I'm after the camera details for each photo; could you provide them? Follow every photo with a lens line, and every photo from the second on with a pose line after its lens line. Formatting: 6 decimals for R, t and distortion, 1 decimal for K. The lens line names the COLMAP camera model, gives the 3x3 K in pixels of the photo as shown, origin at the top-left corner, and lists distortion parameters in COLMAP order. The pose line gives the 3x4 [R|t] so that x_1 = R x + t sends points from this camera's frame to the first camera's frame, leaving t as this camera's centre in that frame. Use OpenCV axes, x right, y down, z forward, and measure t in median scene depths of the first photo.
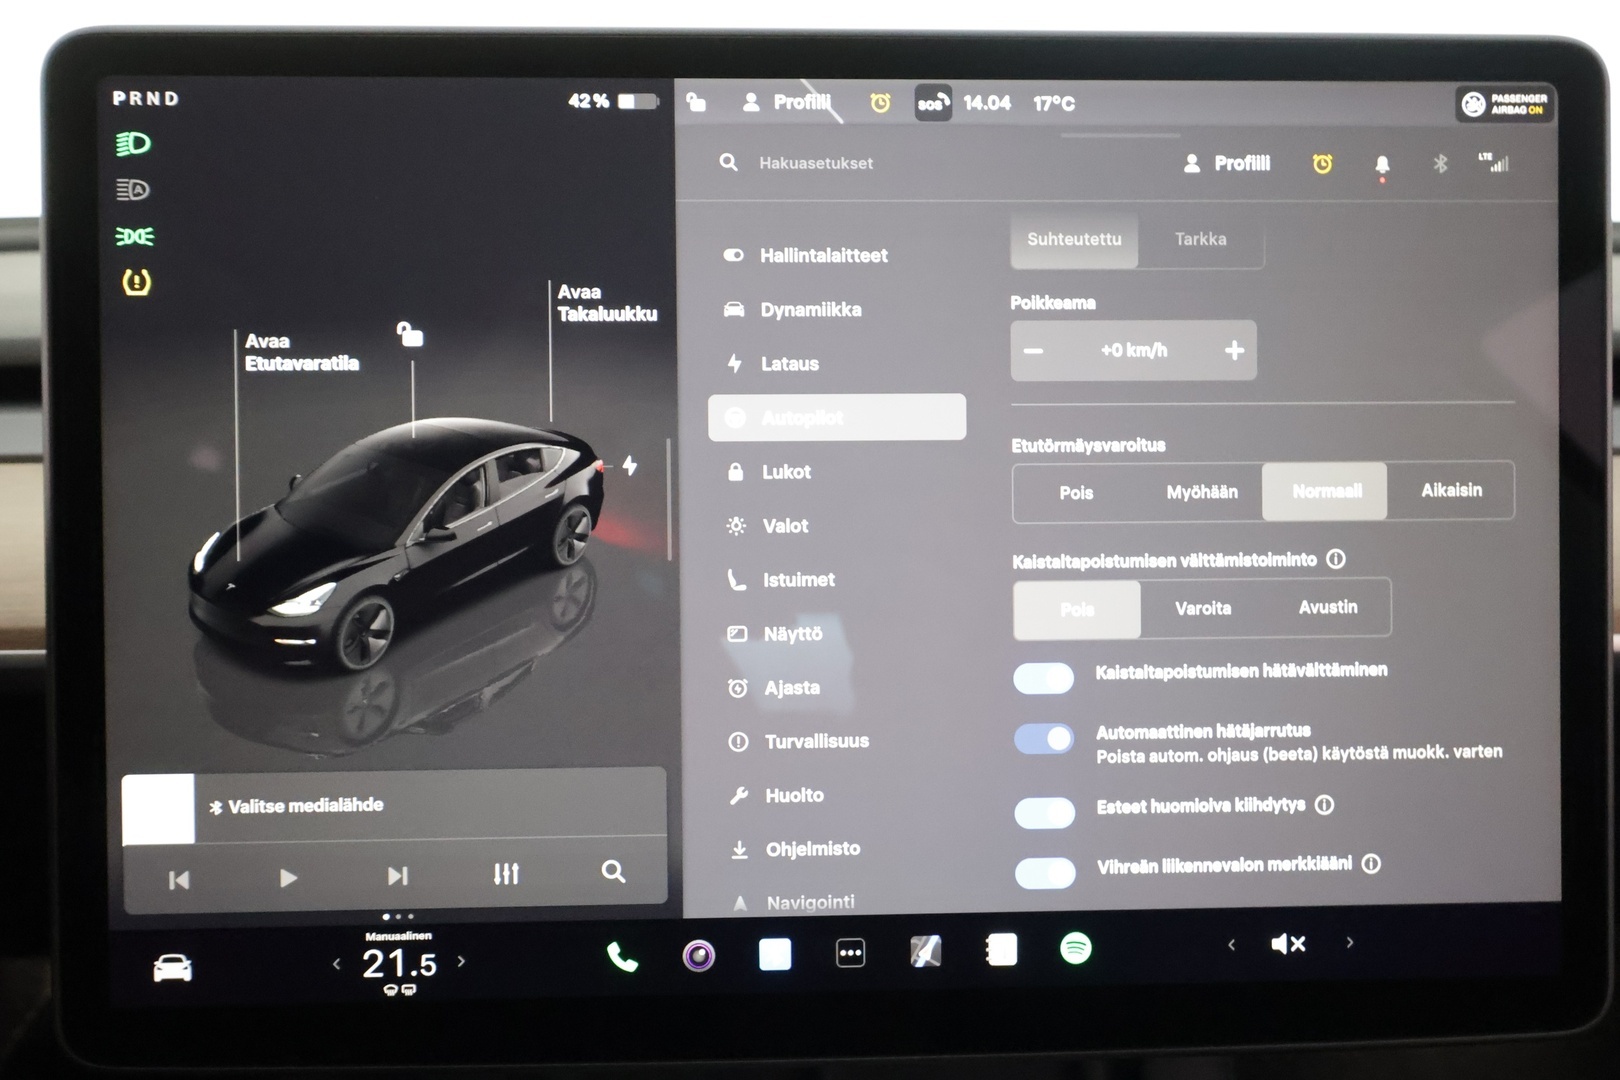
lens RADIAL K [[1293.7, 0, 786.0], [0, 1293.7, 471.8], [0, 0, 1]] dist [-0.011092, -0.005050]
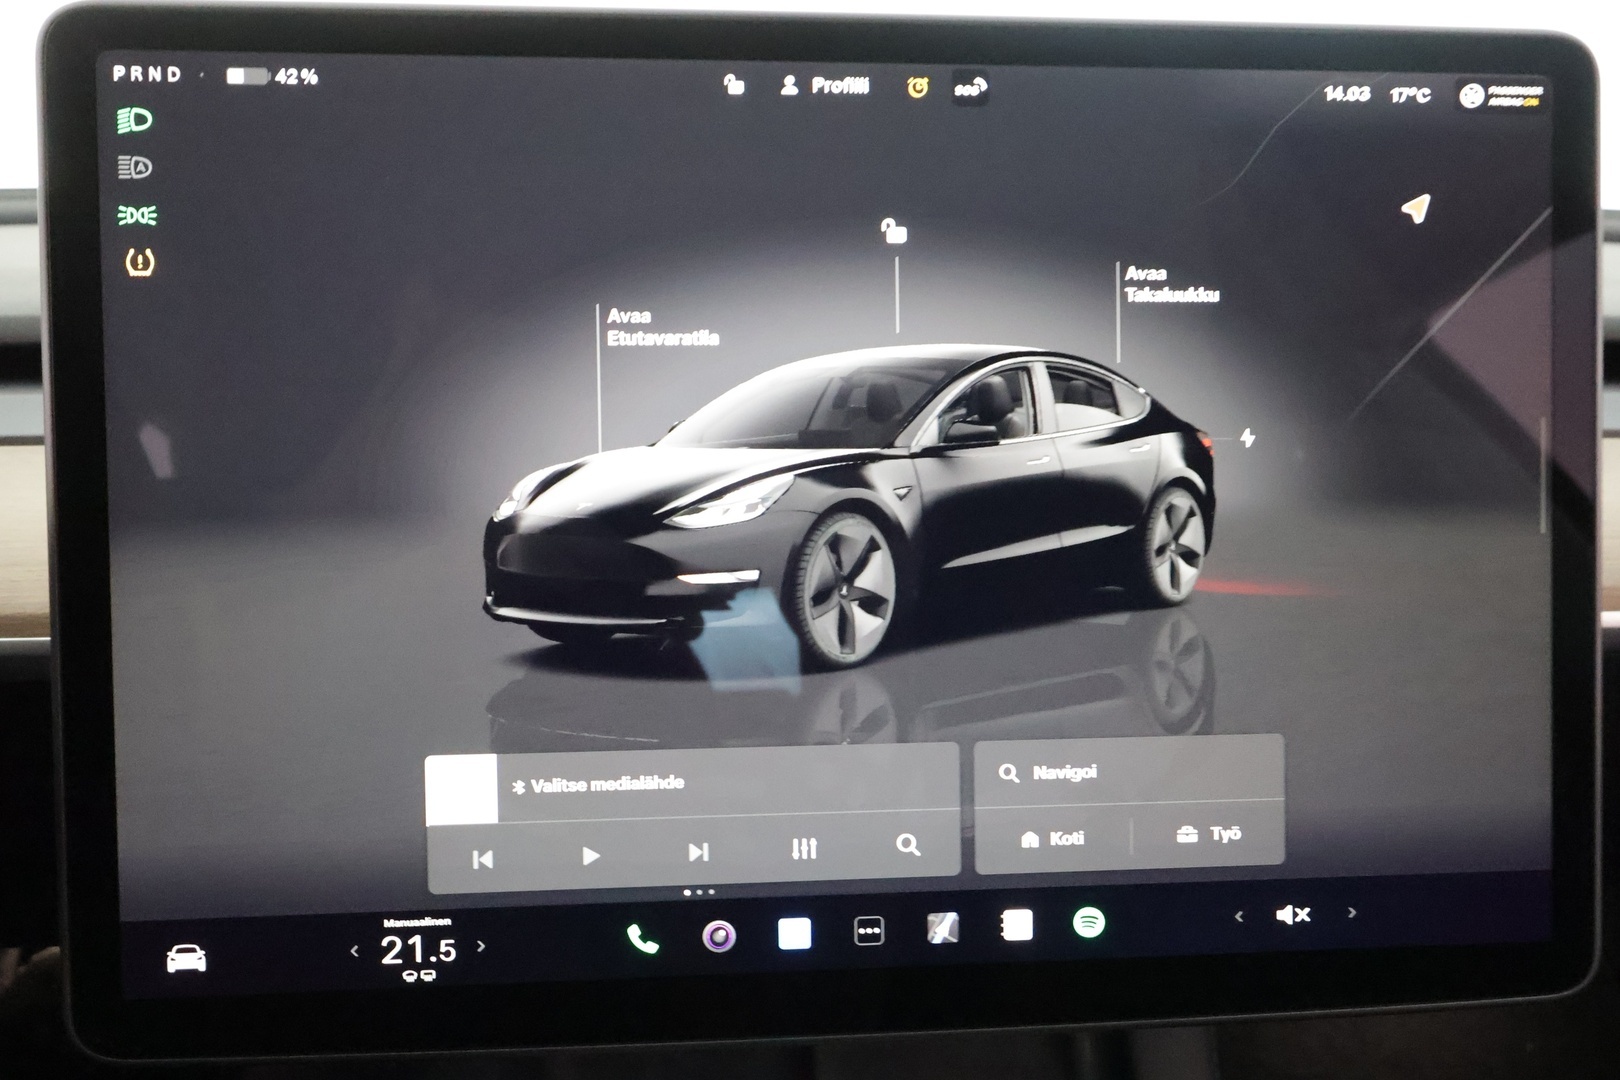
lens RADIAL K [[1293.7, 0, 681.2], [0, 1293.7, 478.9], [0, 0, 1]] dist [-0.011092, -0.005050]
pose [[0.999103, -0.001790, 0.042308, -0.138220], [0.001138, 0.999881, 0.015417, 0.002761], [-0.042331, -0.015355, 0.998986, 0.001812]]
